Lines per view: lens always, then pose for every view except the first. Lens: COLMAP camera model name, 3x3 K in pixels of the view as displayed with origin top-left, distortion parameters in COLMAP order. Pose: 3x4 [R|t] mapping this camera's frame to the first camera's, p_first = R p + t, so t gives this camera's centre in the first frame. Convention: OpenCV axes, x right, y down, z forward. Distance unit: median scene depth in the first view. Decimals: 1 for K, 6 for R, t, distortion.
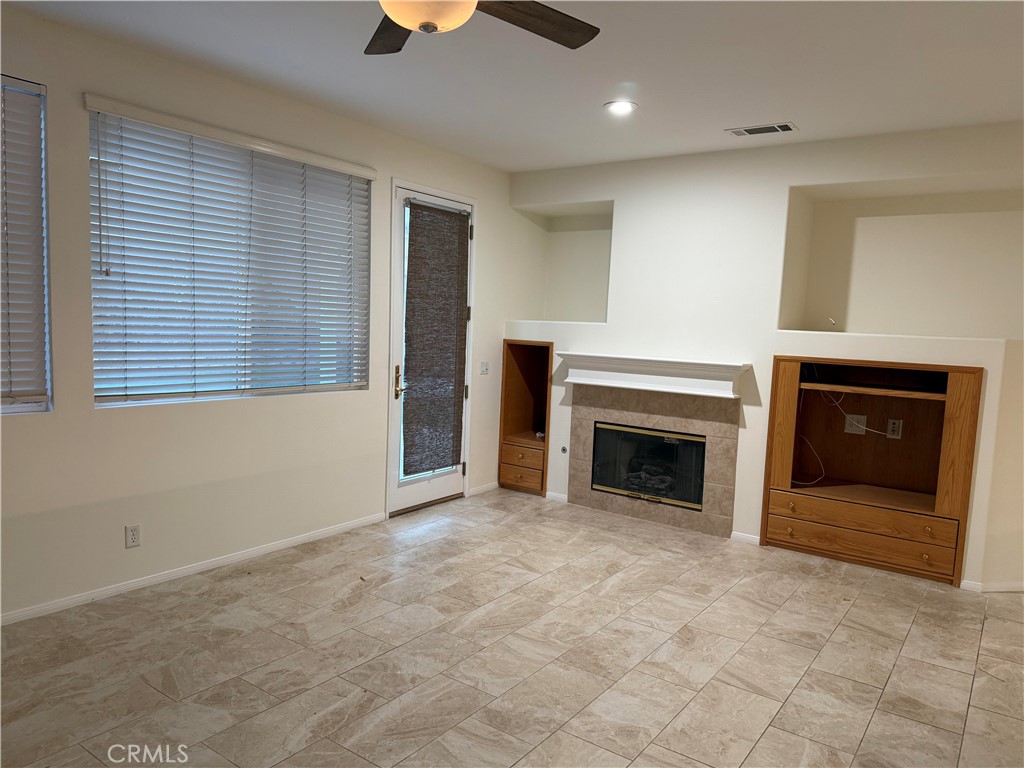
lens RADIAL K [[728.5, 0, 511.6], [0, 728.5, 389.5], [0, 0, 1]] dist [0.071362, -0.089019]
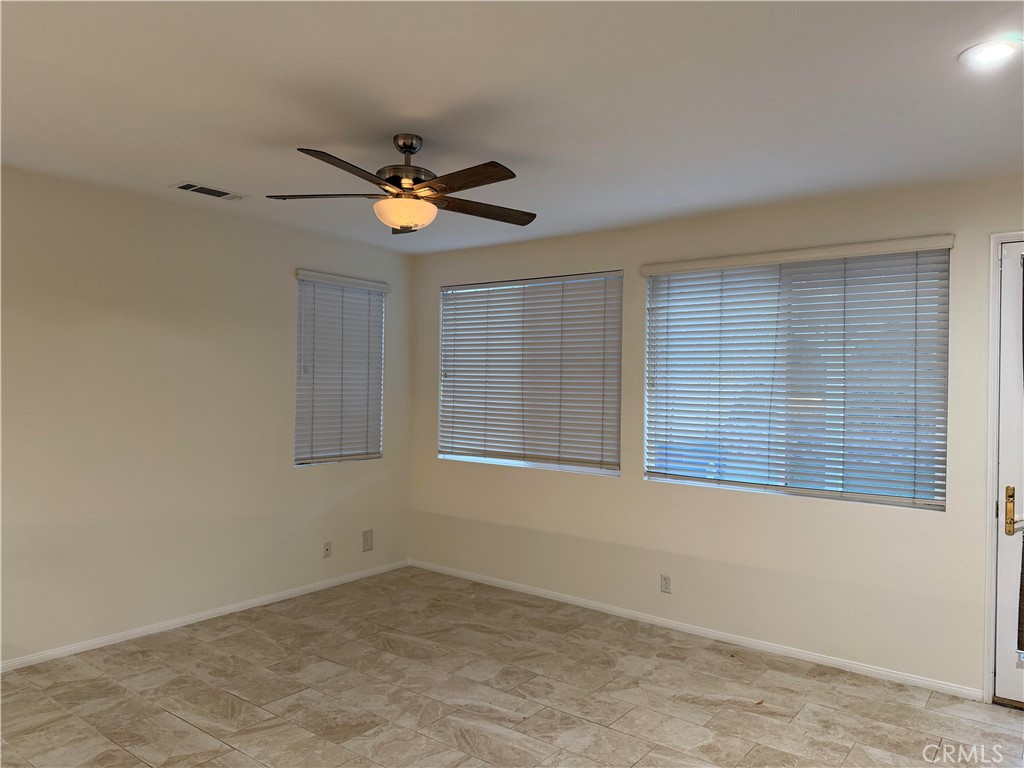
lens RADIAL K [[728.5, 0, 518.0], [0, 728.5, 381.7], [0, 0, 1]] dist [0.071362, -0.089019]
pose [[-0.035738, -0.051913, -0.998012, 0.797553], [-0.113981, 0.992345, -0.047537, -0.063078], [0.992840, 0.112056, -0.041382, 0.746737]]
